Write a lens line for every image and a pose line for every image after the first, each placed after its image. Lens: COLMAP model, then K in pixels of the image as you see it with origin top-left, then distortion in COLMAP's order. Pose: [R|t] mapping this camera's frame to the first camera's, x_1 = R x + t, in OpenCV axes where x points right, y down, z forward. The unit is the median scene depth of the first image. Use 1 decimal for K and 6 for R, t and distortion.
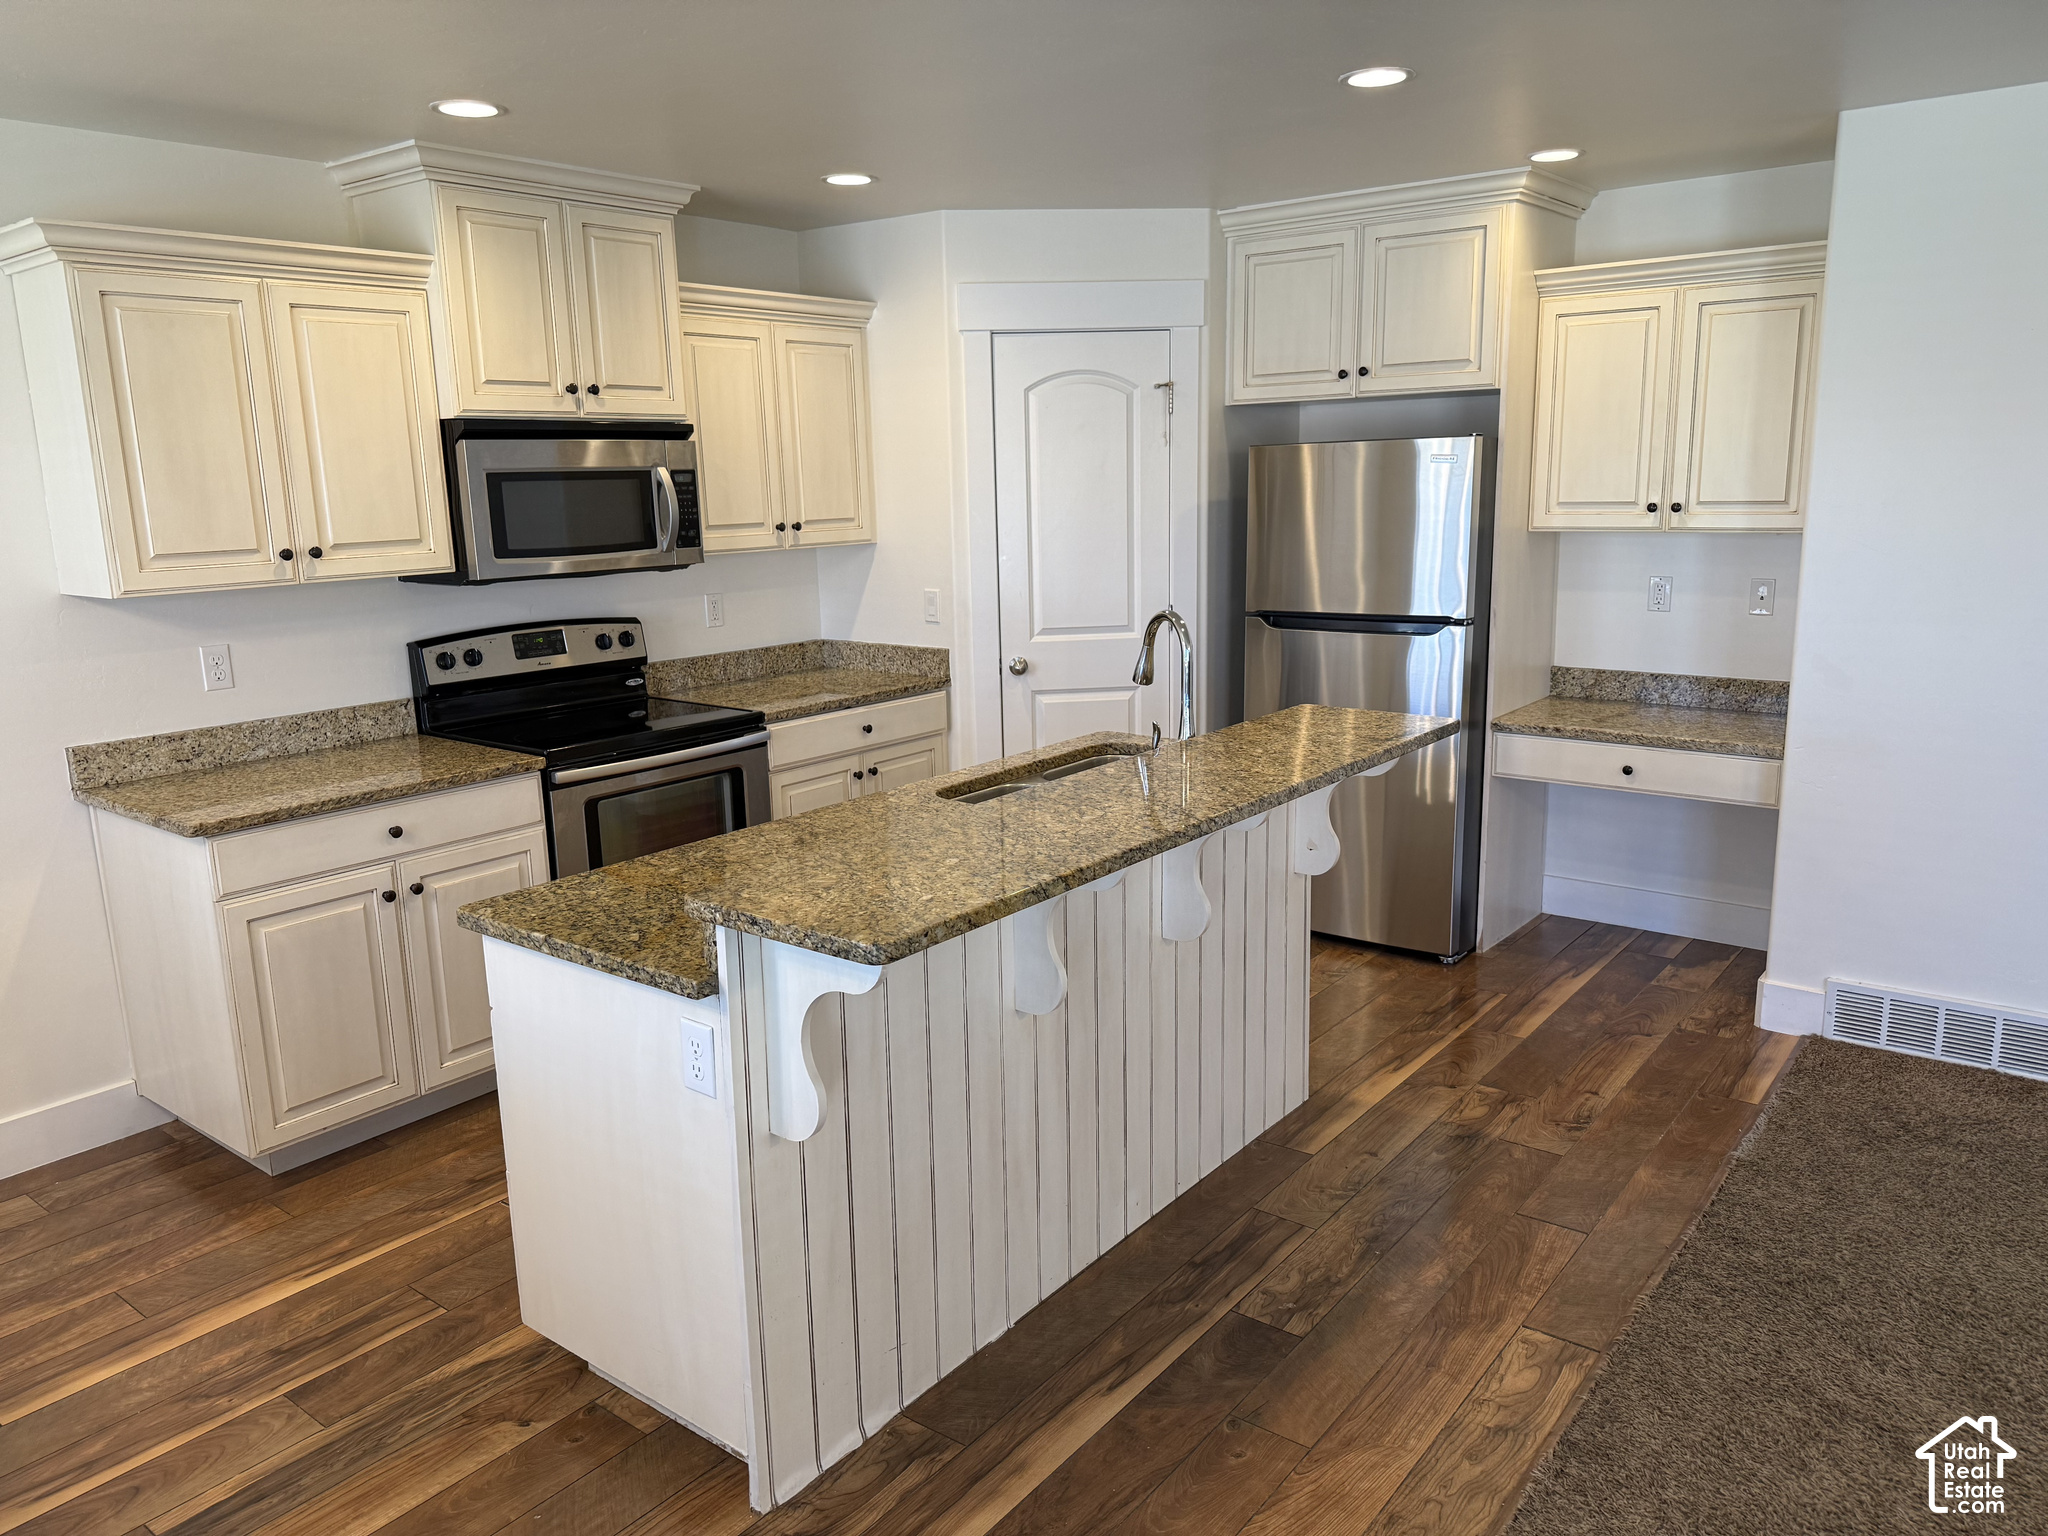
lens RADIAL K [[1468.0, 0, 999.8], [0, 1468.0, 776.6], [0, 0, 1]] dist [0.008446, -0.012284]
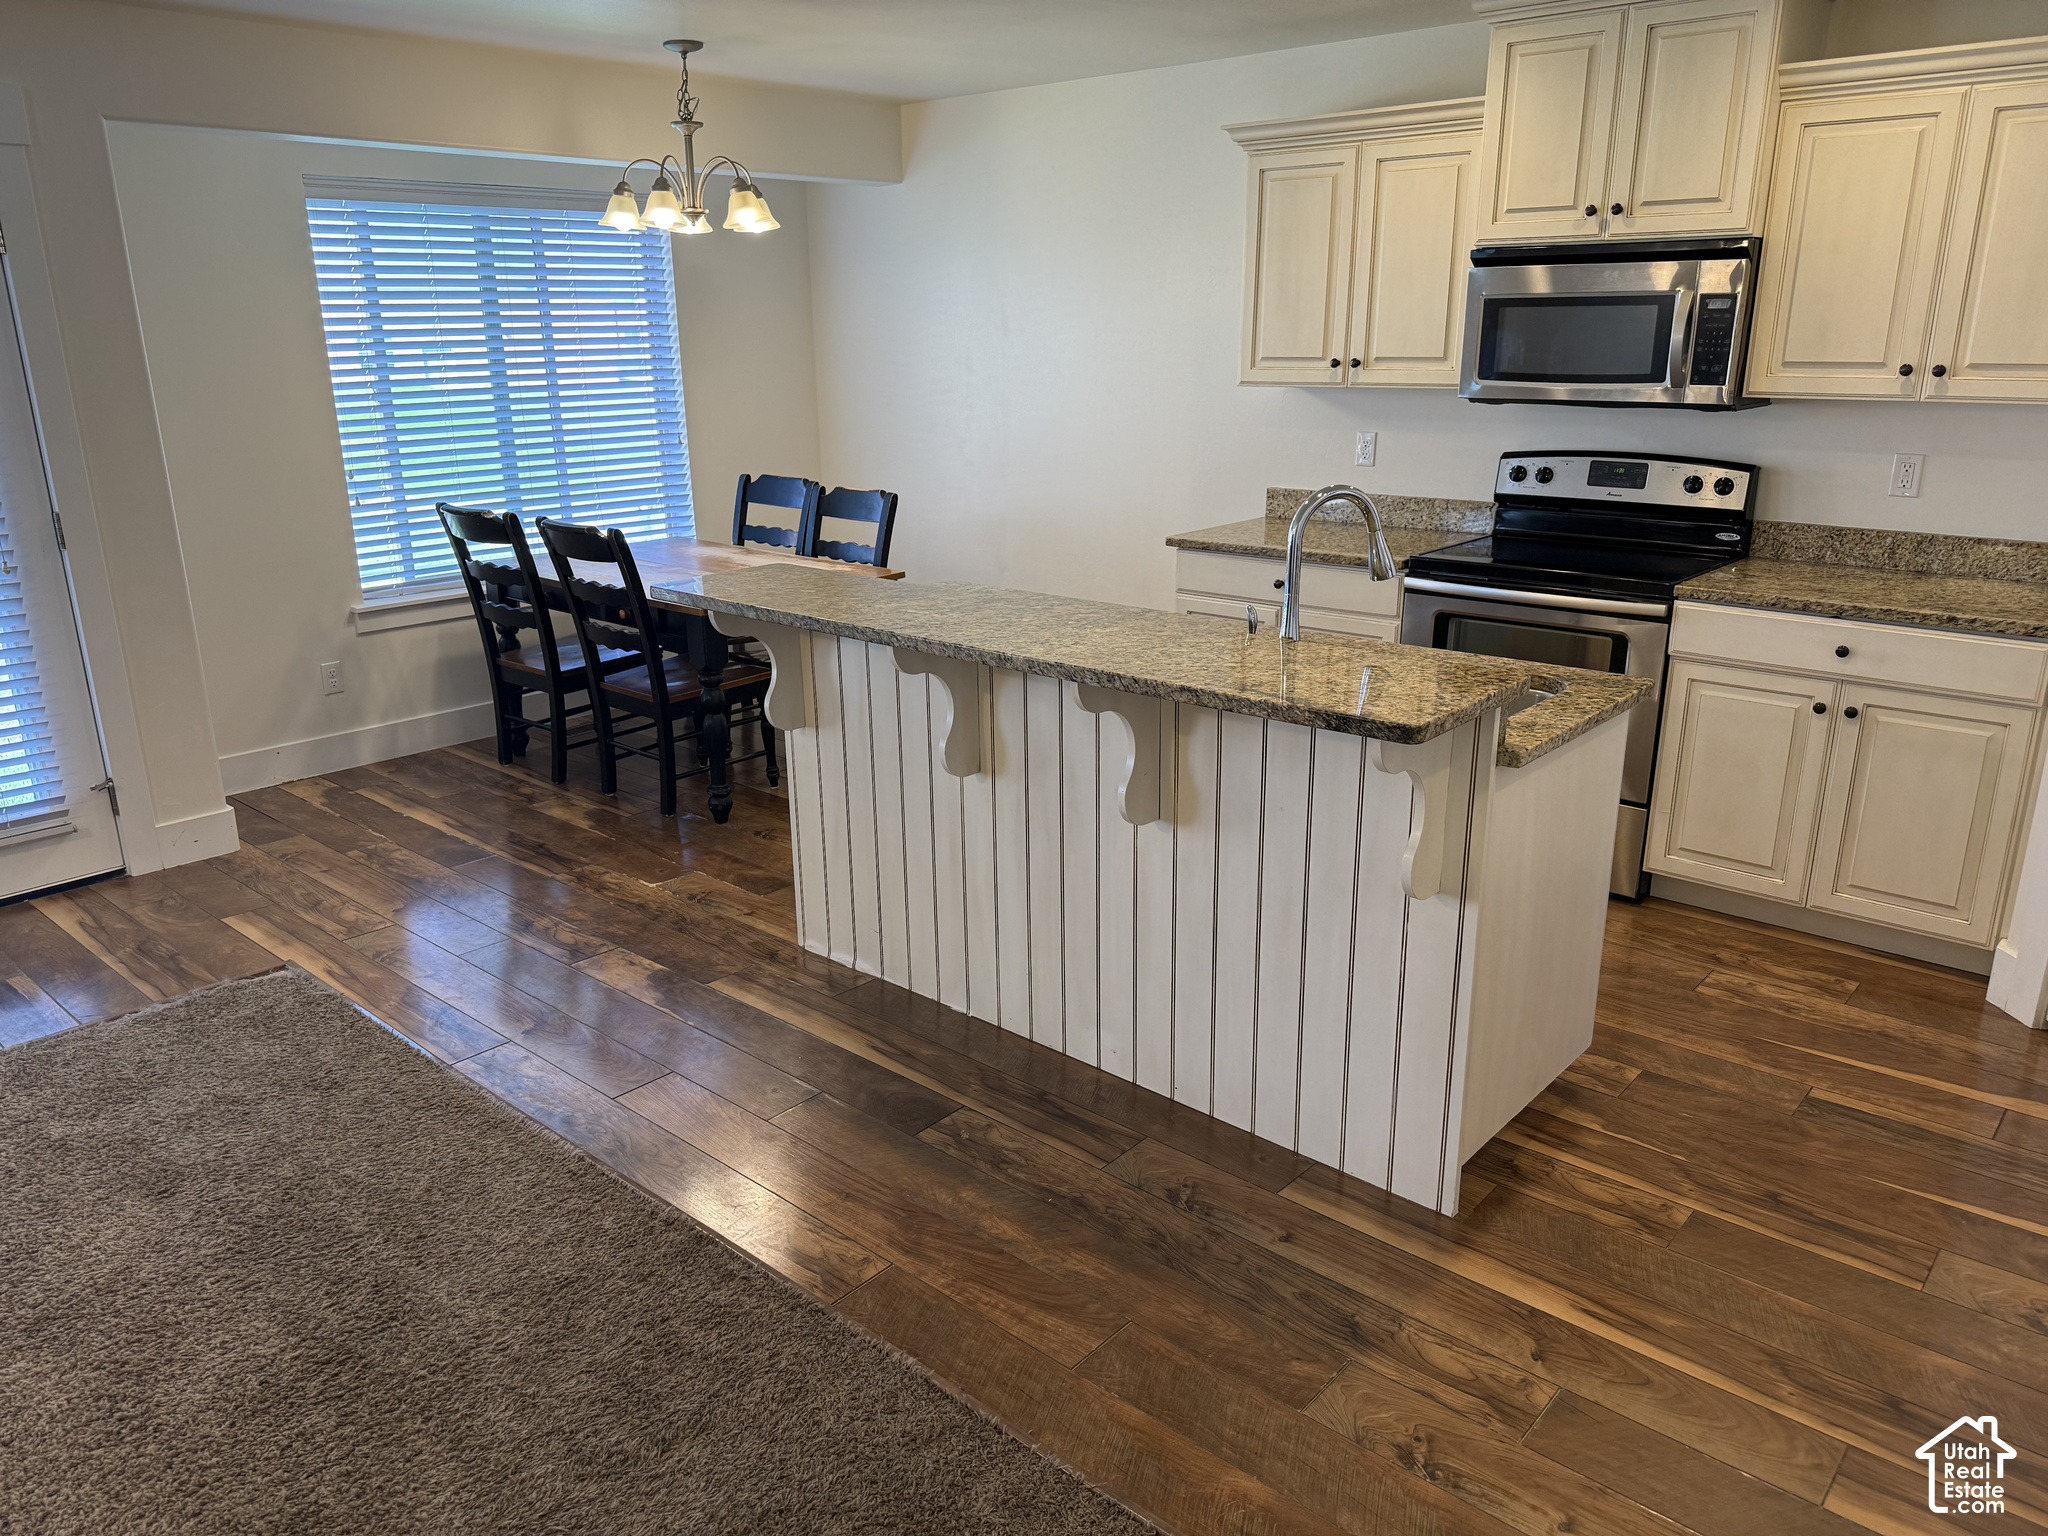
lens RADIAL K [[1468.0, 0, 999.8], [0, 1468.0, 776.6], [0, 0, 1]] dist [0.008446, -0.012284]
pose [[-0.085568, 0.319136, -0.943838, 0.904049], [-0.188816, 0.924952, 0.329868, -0.186955], [0.978277, 0.206438, -0.018889, 0.812335]]
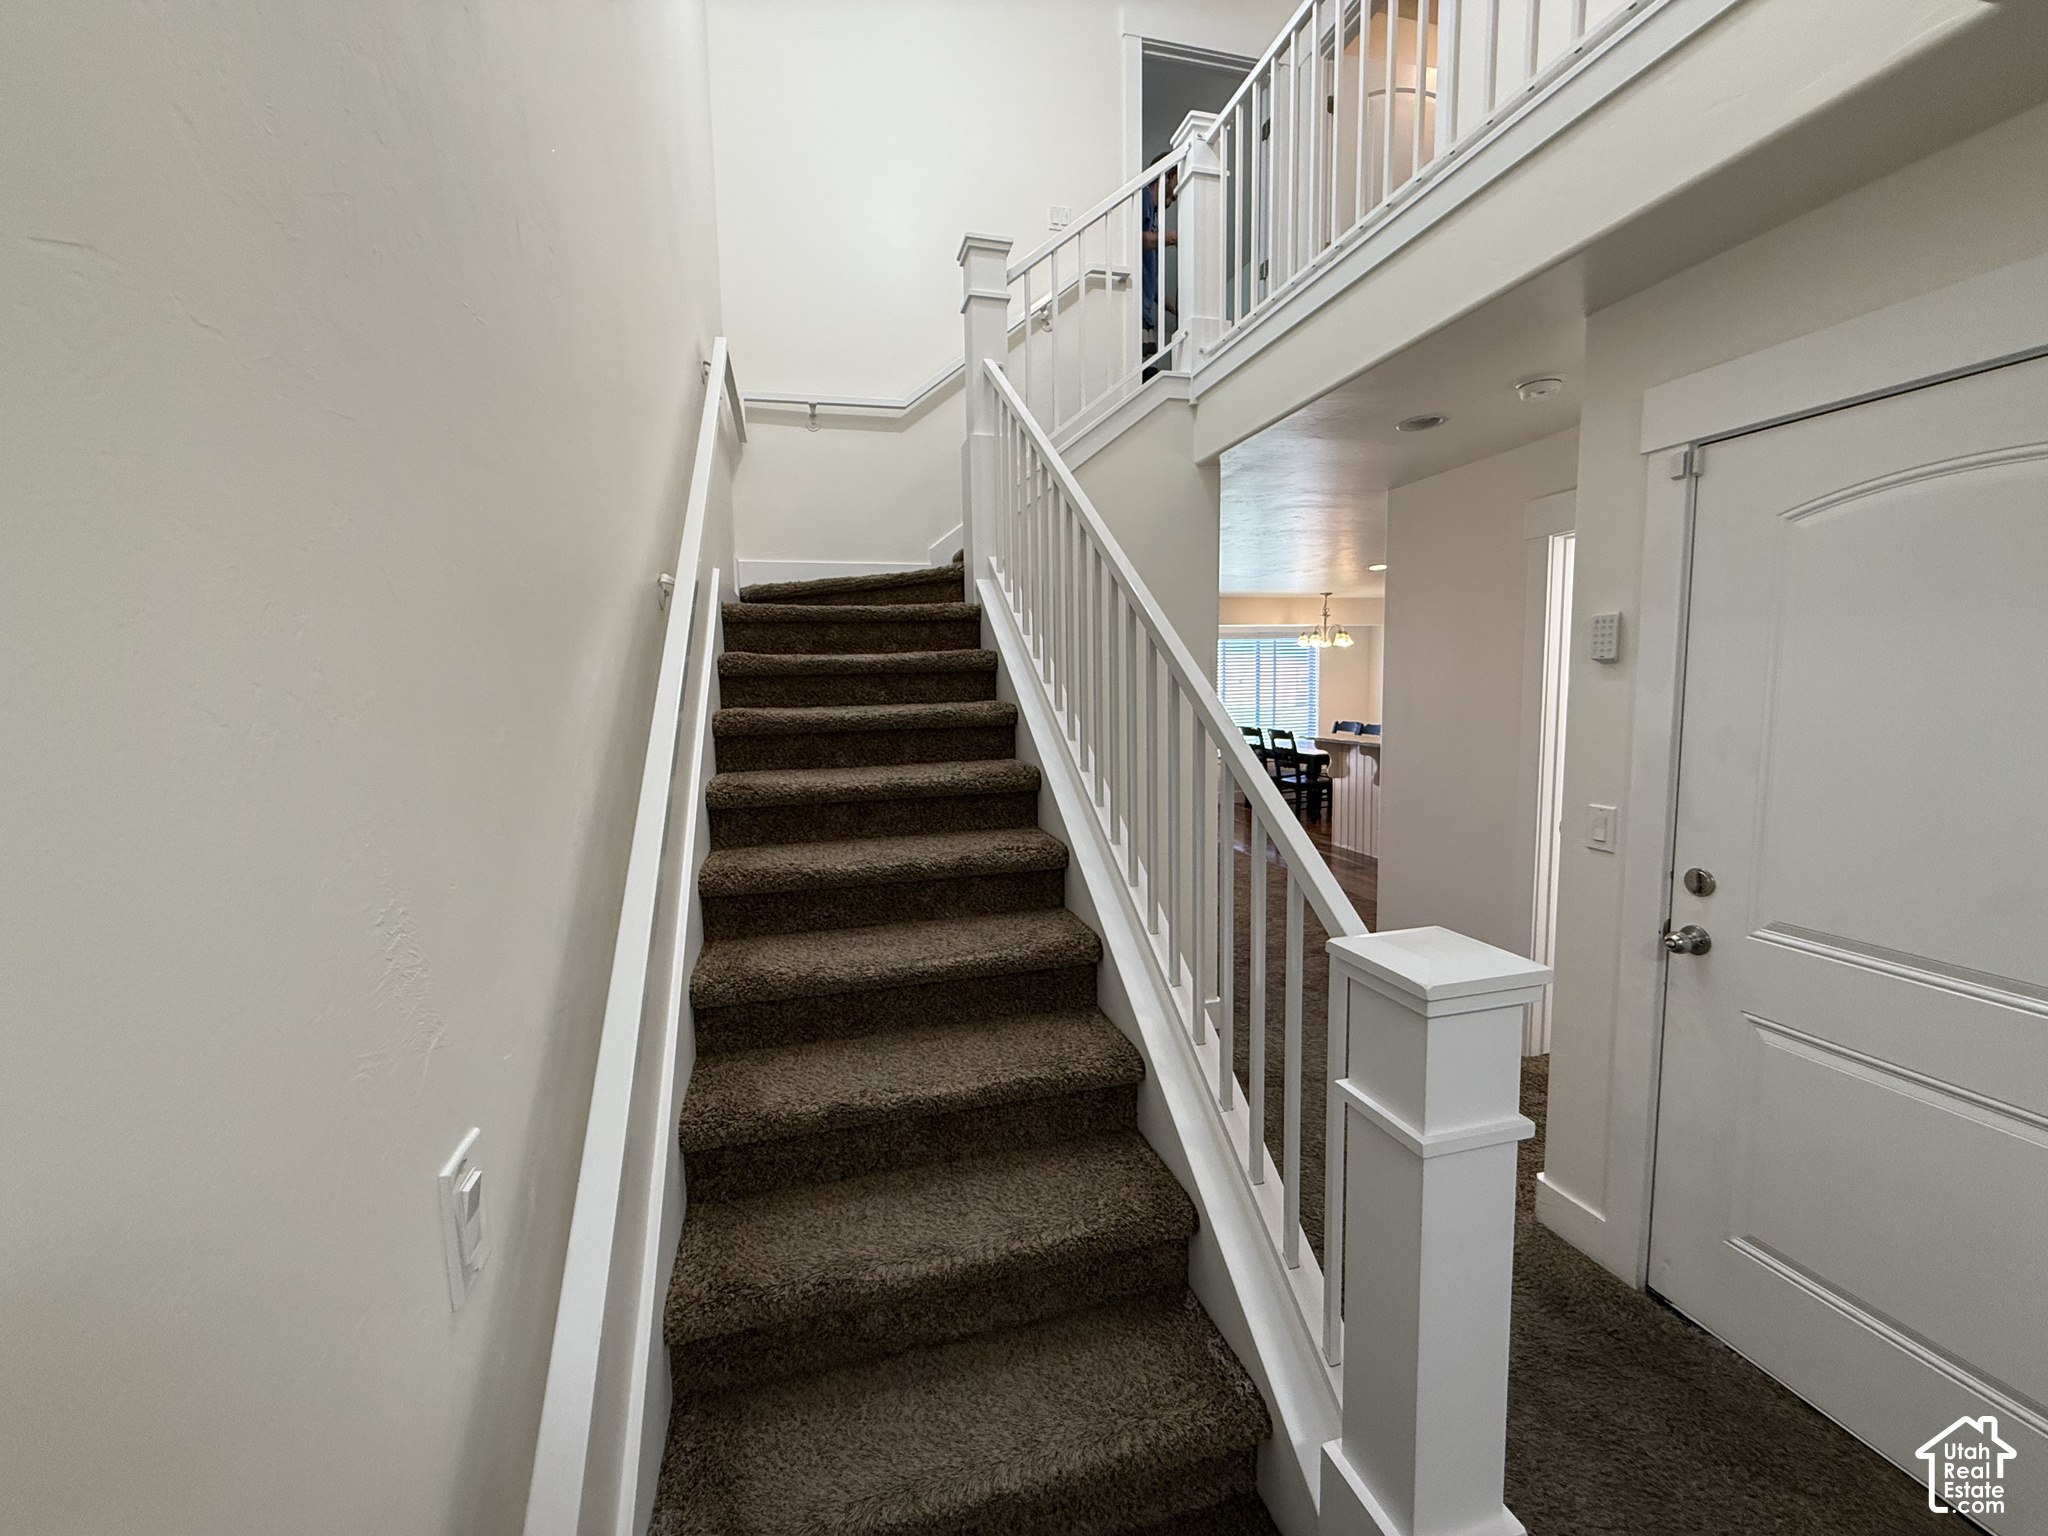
lens RADIAL K [[828.4, 0, 1021.6], [0, 828.4, 765.5], [0, 0, 1]] dist [-0.000535, 0.000660]
pose [[-0.605214, 0.111193, -0.788259, 2.251777], [-0.135238, 0.961442, 0.239456, -0.292661], [0.784491, 0.251524, -0.566841, 1.263790]]
